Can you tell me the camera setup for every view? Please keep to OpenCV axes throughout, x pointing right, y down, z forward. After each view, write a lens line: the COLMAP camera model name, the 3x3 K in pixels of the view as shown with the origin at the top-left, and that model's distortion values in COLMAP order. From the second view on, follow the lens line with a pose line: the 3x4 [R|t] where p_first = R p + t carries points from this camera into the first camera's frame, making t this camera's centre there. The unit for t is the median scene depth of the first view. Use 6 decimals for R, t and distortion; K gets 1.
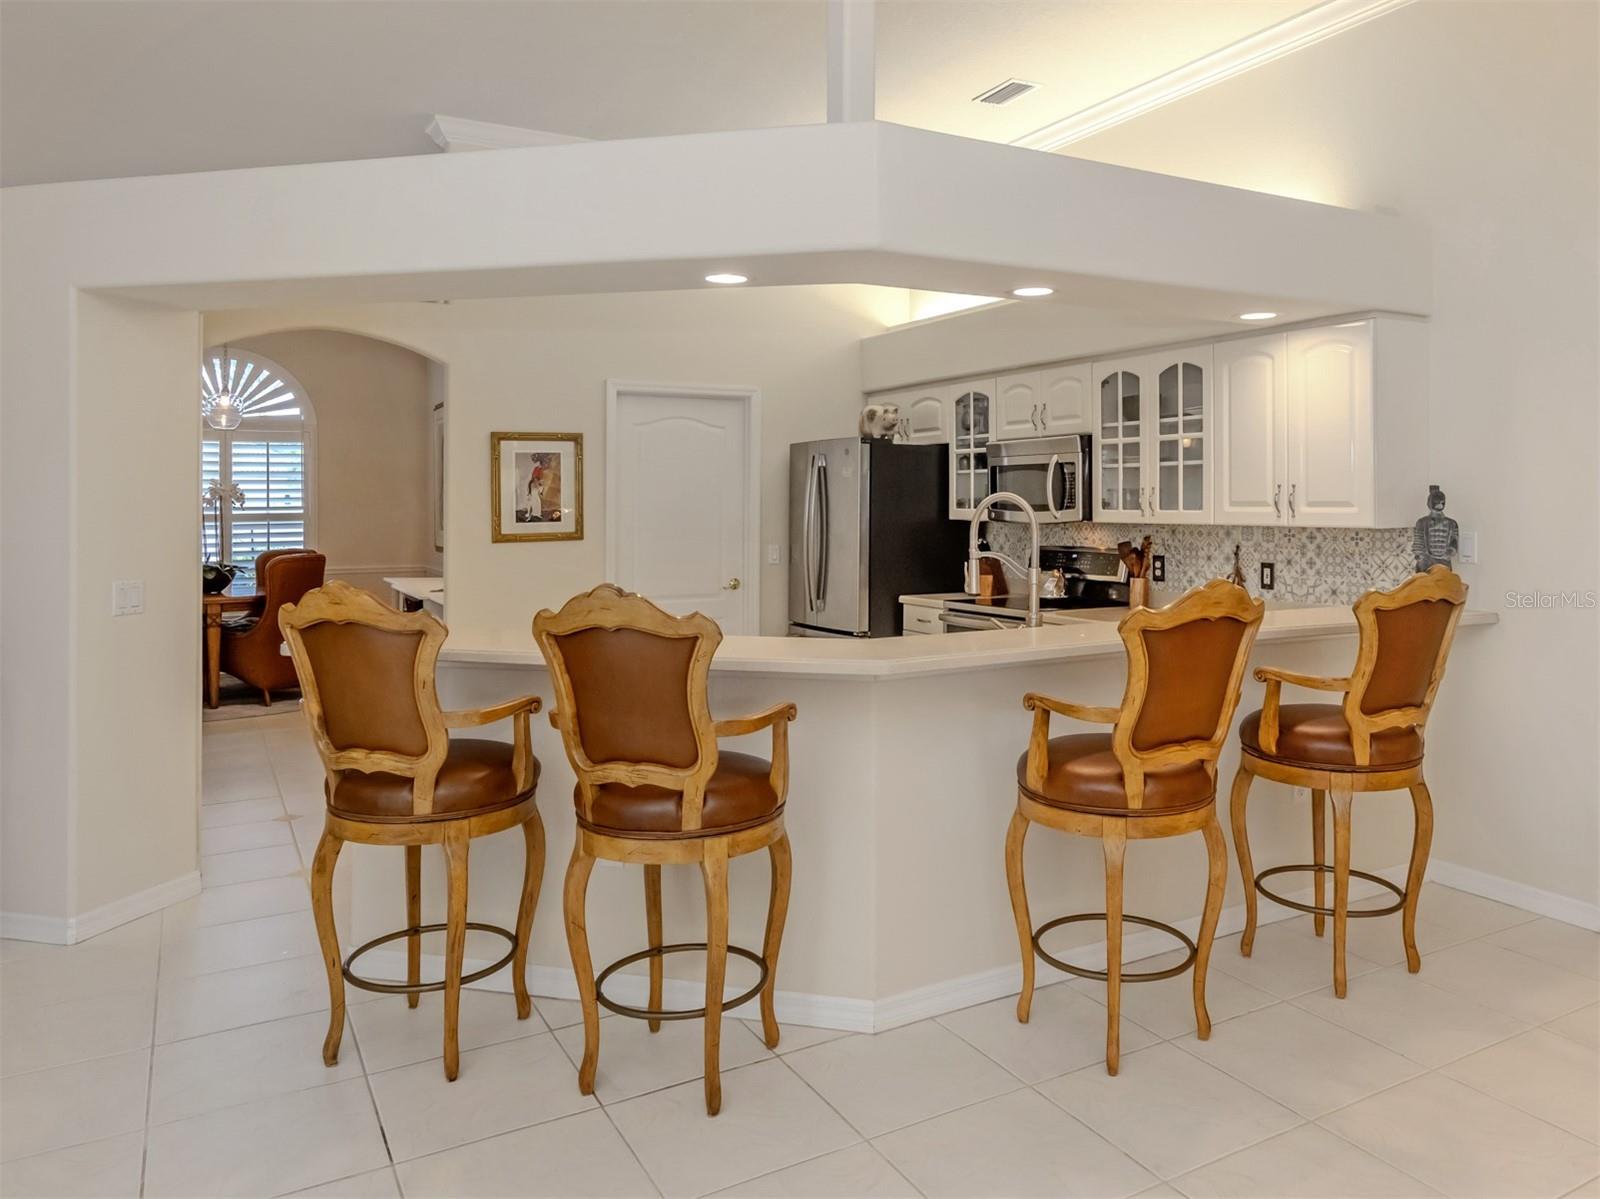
lens RADIAL K [[1153.6, 0, 887.8], [0, 1153.6, 490.7], [0, 0, 1]] dist [0.002037, -0.011599]
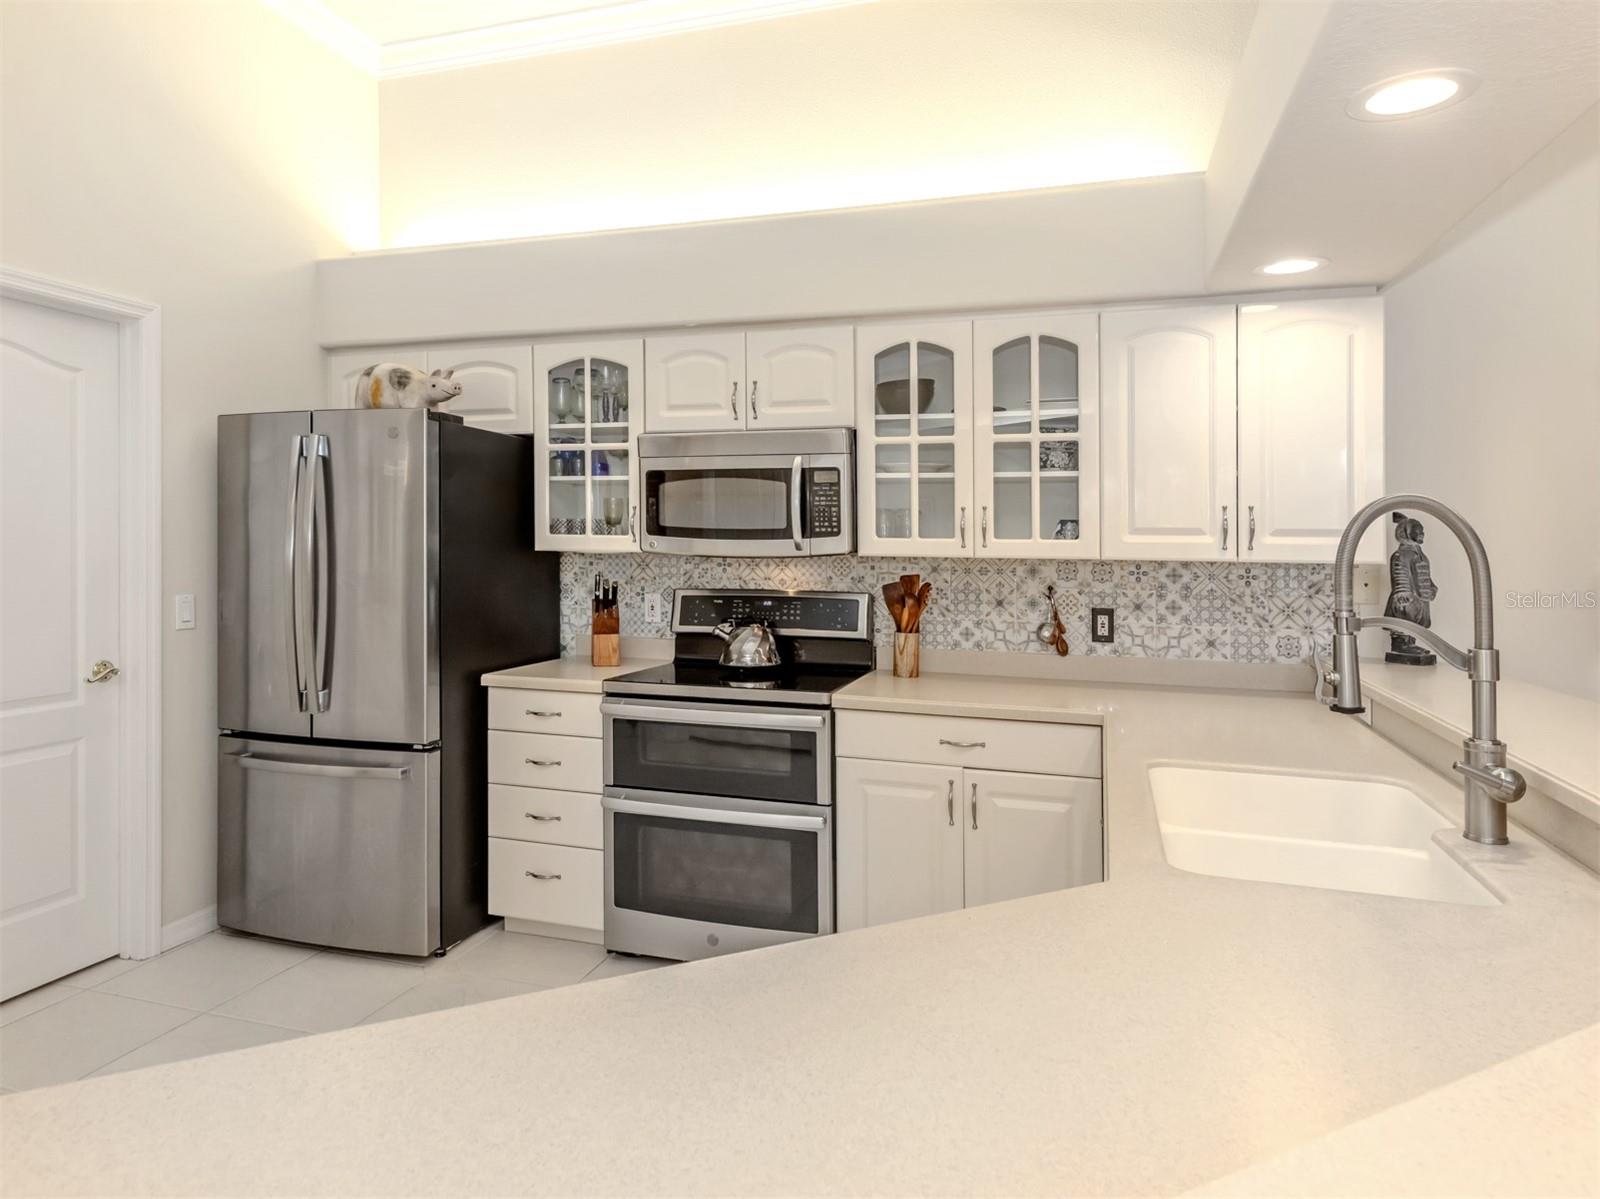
lens RADIAL K [[1042.1, 0, 766.3], [0, 1042.1, 525.5], [0, 0, 1]] dist [0.008885, 0.000461]
pose [[0.764469, 0.016864, 0.644440, -0.288125], [-0.018864, 0.999815, -0.003786, 0.013540], [-0.644384, -0.009263, 0.764646, 0.594790]]
